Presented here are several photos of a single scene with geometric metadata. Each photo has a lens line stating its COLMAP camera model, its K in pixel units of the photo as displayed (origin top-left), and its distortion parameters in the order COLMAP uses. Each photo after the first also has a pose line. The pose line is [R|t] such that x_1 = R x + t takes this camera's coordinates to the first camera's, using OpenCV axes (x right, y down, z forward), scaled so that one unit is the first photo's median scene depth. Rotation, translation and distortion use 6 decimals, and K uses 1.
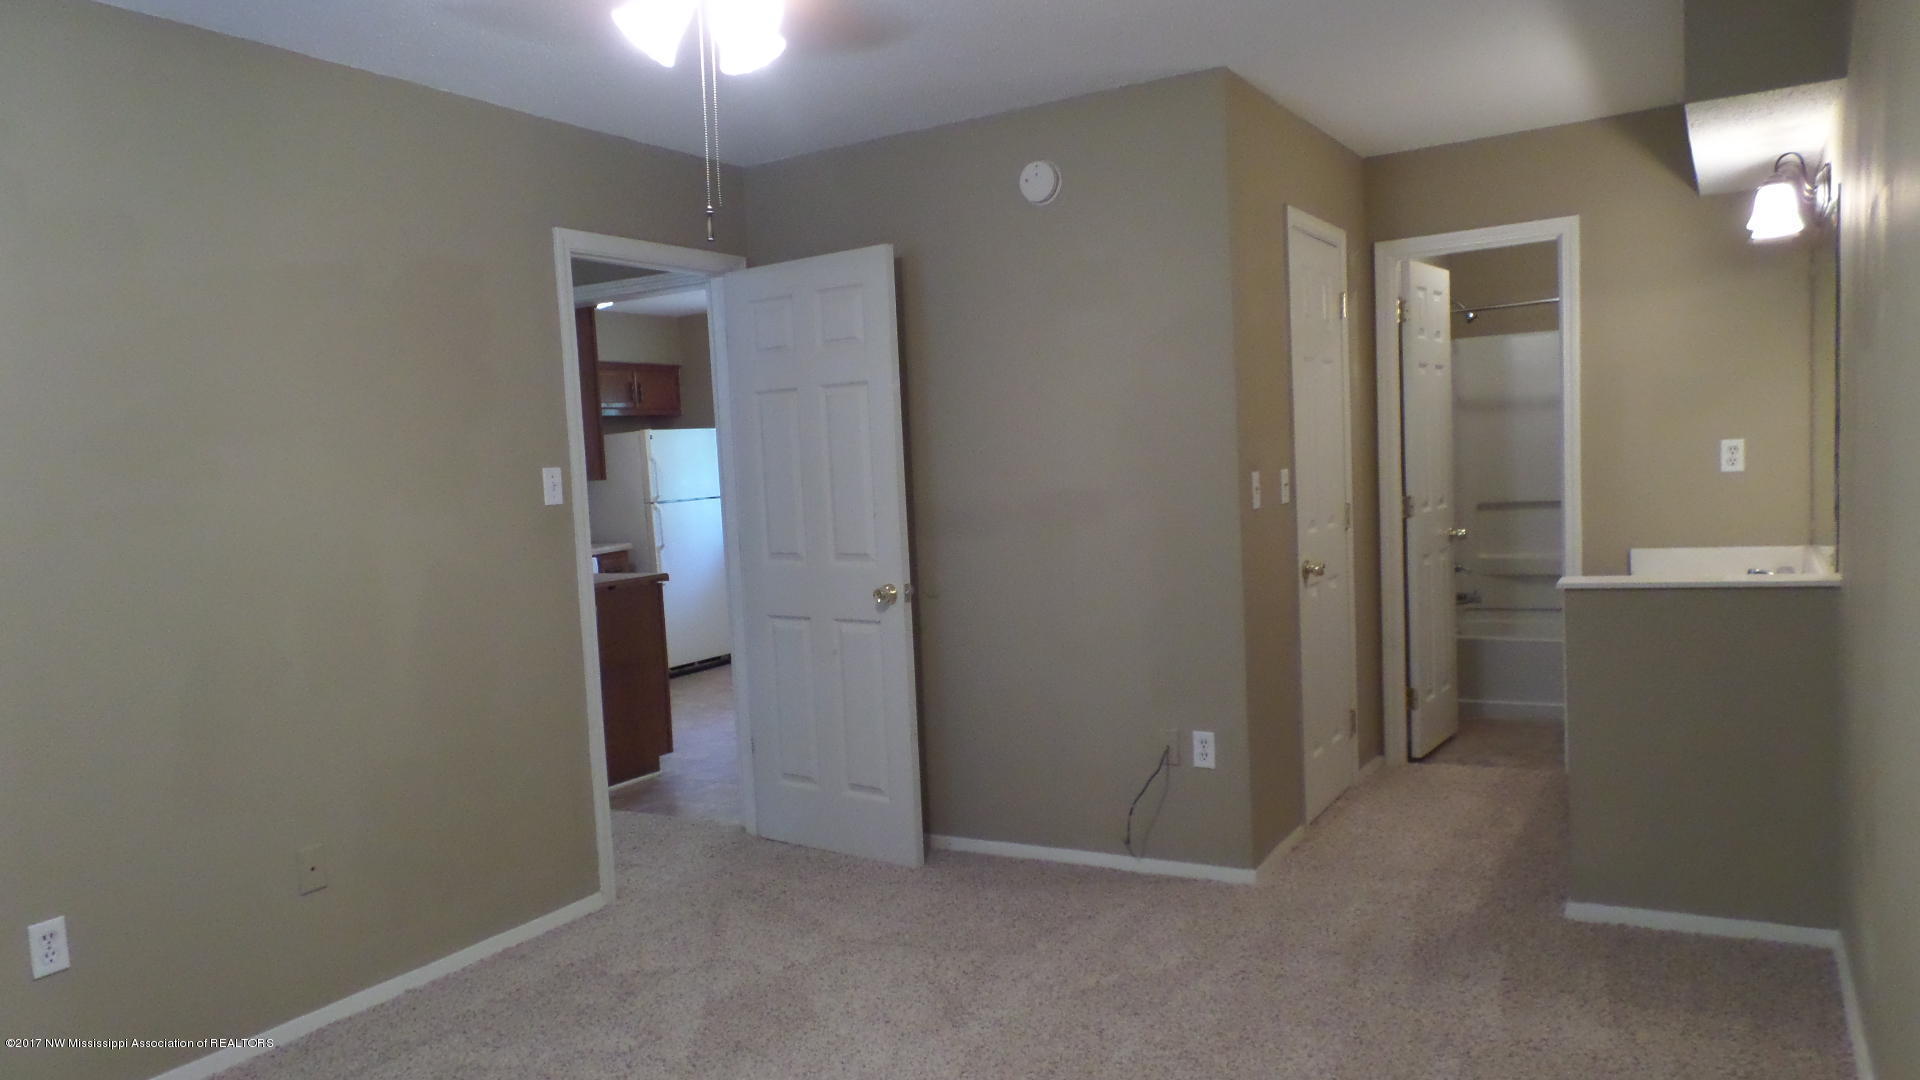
lens RADIAL K [[1342.9, 0, 953.1], [0, 1342.9, 544.9], [0, 0, 1]] dist [0.028073, 0.001508]
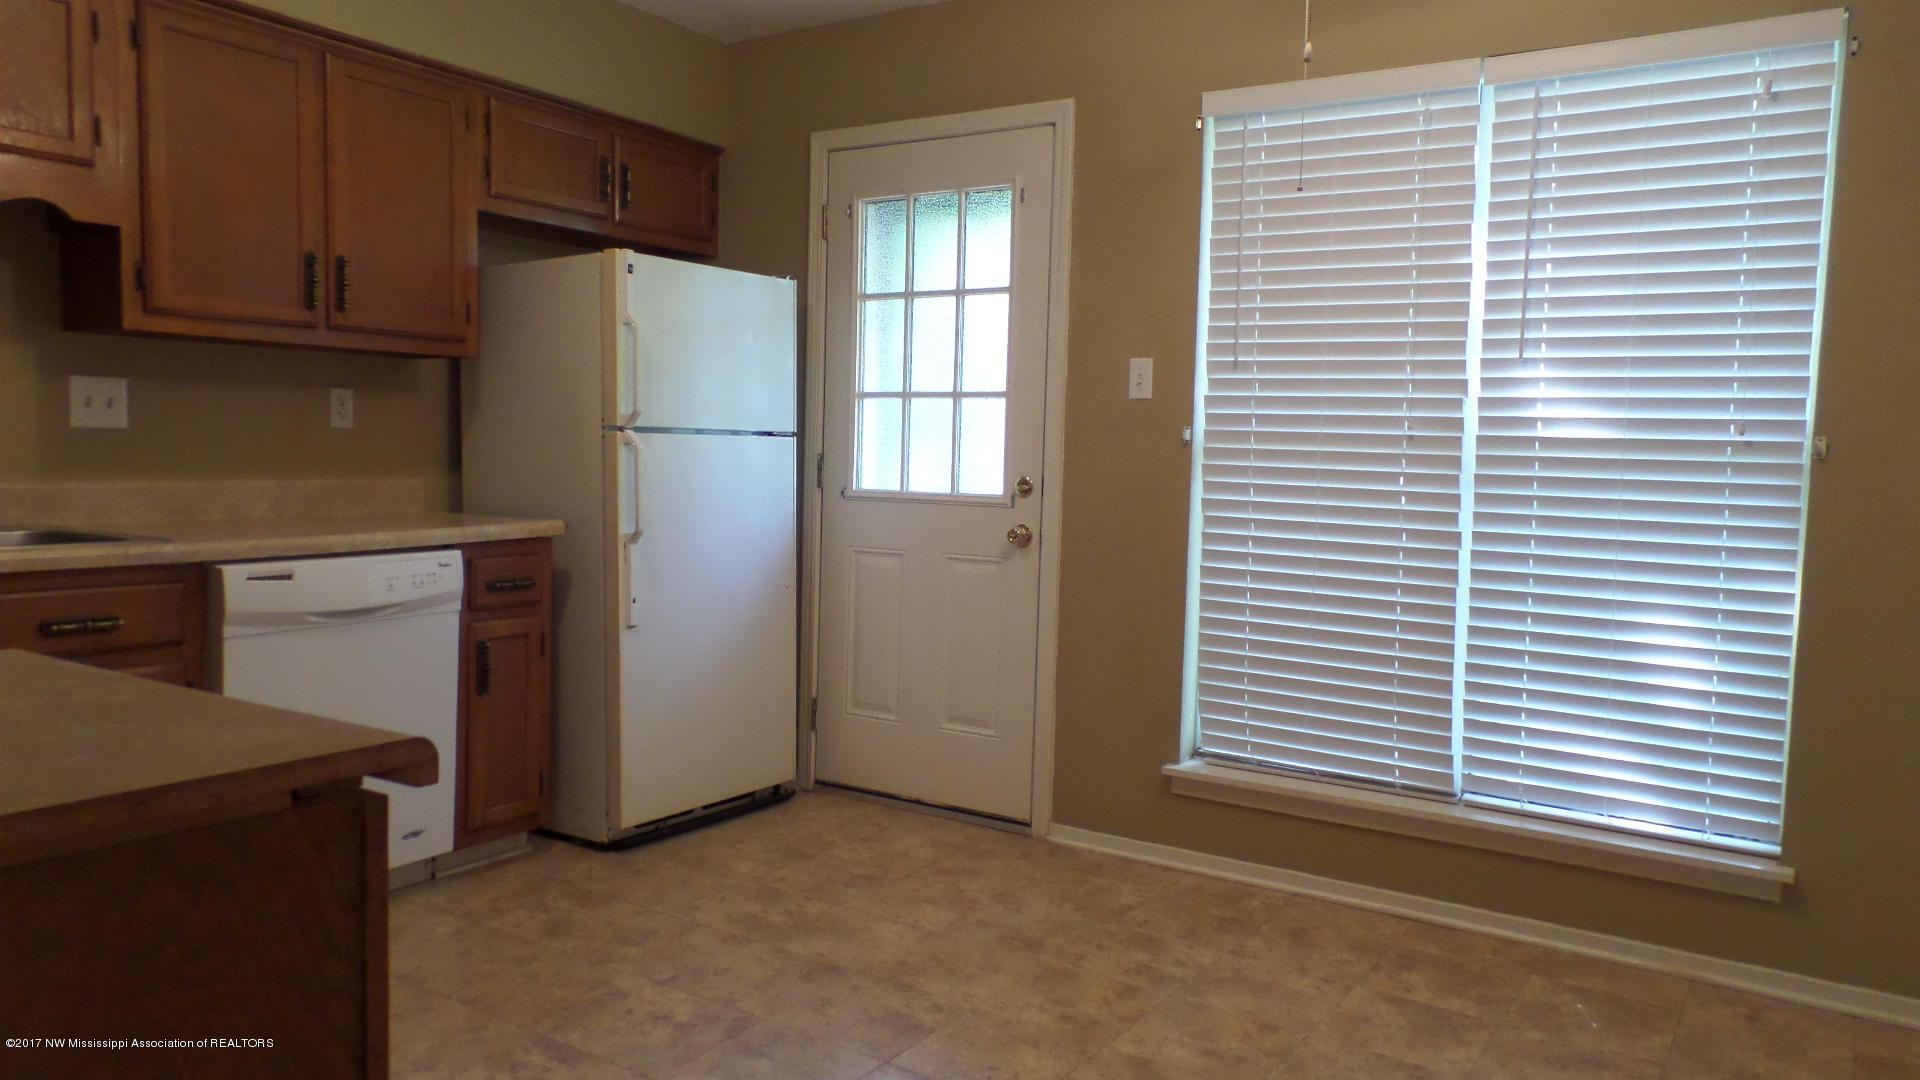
lens RADIAL K [[1342.9, 0, 953.1], [0, 1342.9, 544.9], [0, 0, 1]] dist [0.028073, 0.001508]
pose [[0.995399, 0.080583, -0.051833, -0.095894], [-0.080625, 0.996744, 0.001269, -0.004162], [0.051766, 0.002916, 0.998655, 0.581553]]
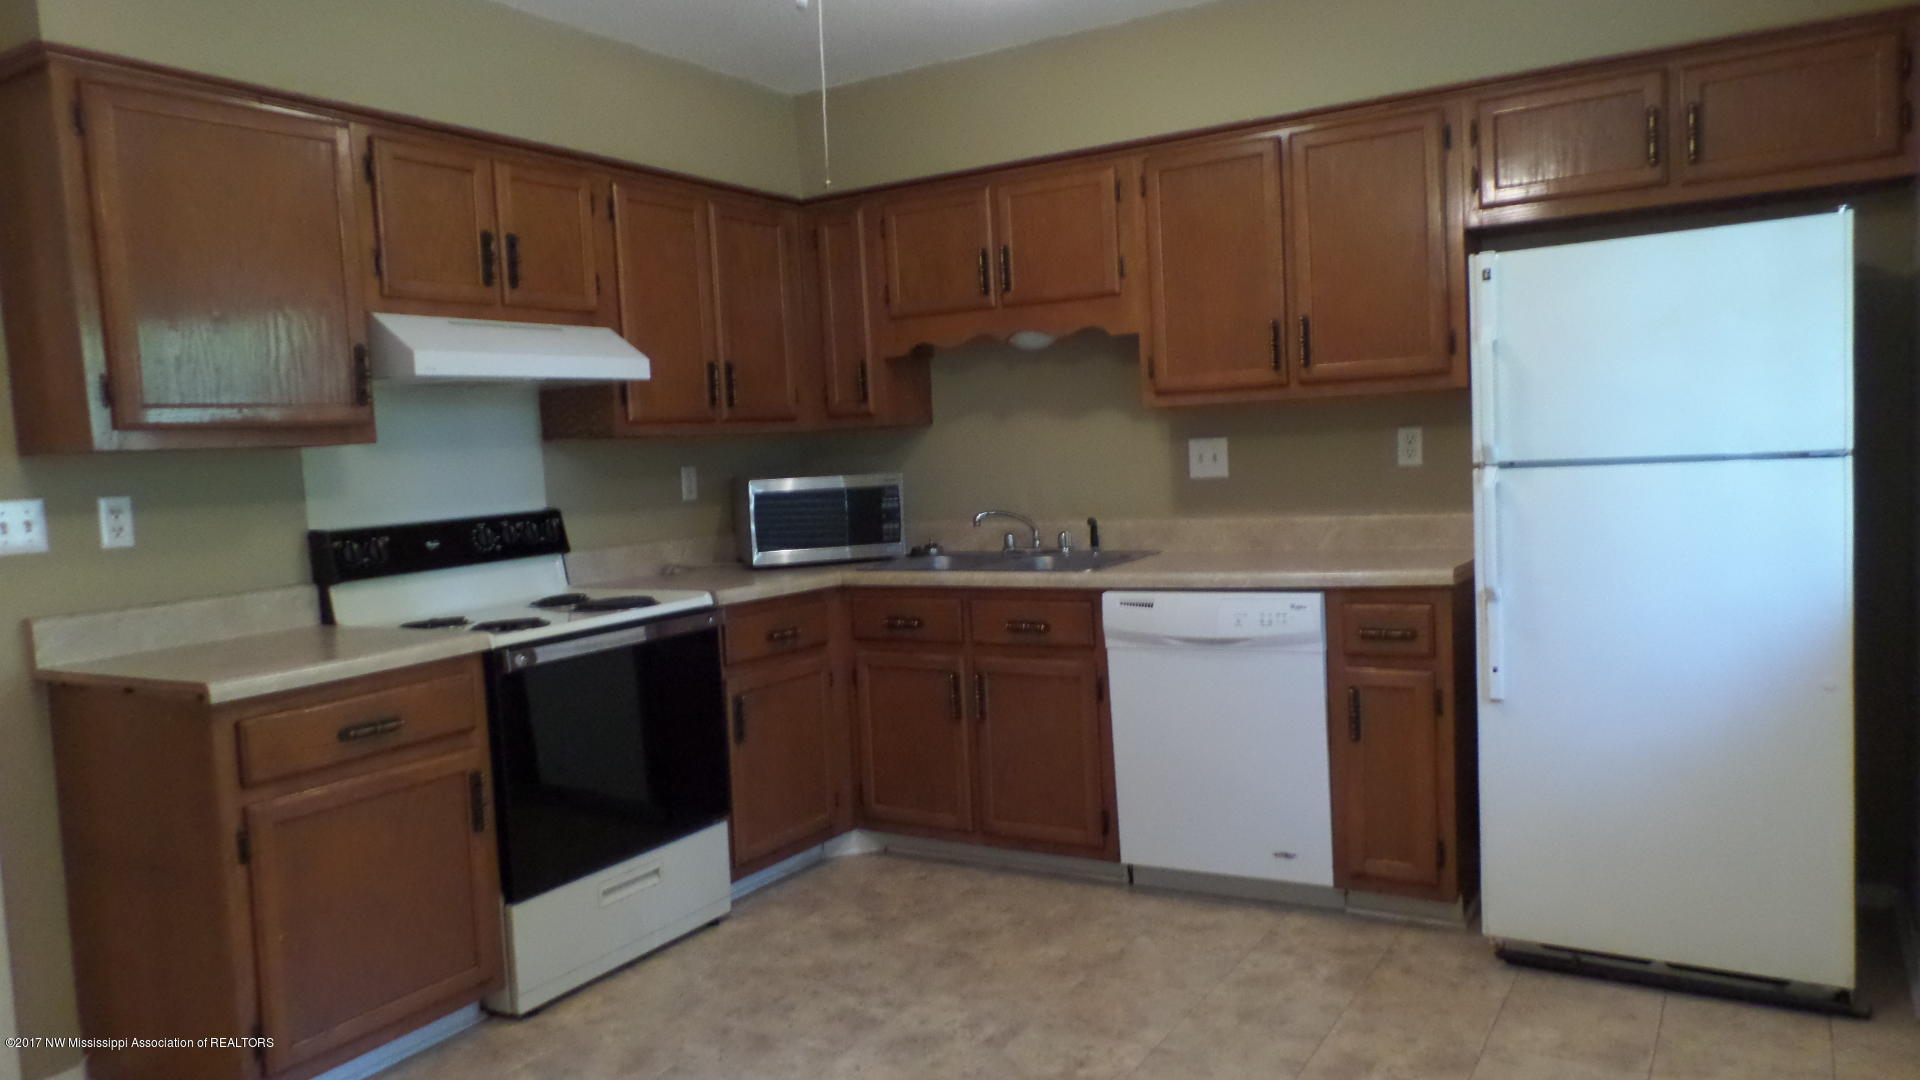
lens RADIAL K [[1342.9, 0, 953.1], [0, 1342.9, 544.9], [0, 0, 1]] dist [0.028073, 0.001508]
pose [[-0.010233, 0.127430, -0.991795, 0.126523], [-0.022242, 0.991572, 0.127631, -0.051448], [0.999700, 0.023365, -0.007312, 0.849270]]
